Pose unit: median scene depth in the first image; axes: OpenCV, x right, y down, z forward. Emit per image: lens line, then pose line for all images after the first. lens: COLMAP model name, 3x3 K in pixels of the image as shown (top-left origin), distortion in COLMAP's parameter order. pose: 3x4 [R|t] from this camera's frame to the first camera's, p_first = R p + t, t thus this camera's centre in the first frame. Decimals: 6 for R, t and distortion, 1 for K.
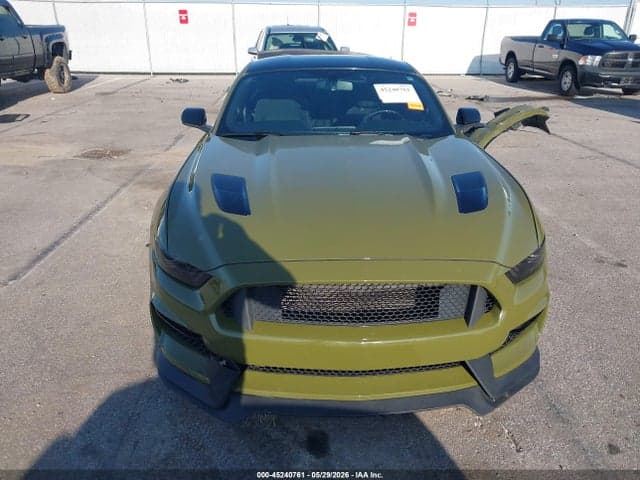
lens RADIAL K [[506.8, 0, 320.5], [0, 506.8, 243.5], [0, 0, 1]] dist [0.000244, -0.007813]
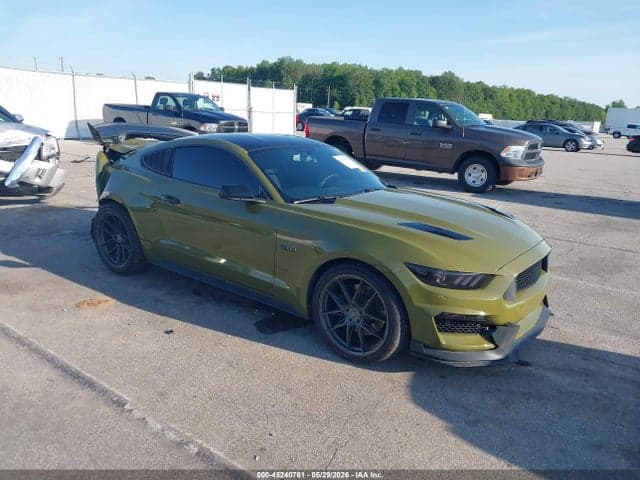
lens RADIAL K [[506.8, 0, 323.3], [0, 506.8, 242.4], [0, 0, 1]] dist [0.000244, -0.007813]
pose [[0.634208, -0.170687, 0.754086, -0.262877], [0.254360, 0.967097, 0.004978, -0.028367], [-0.730124, 0.188652, 0.656757, 0.045663]]
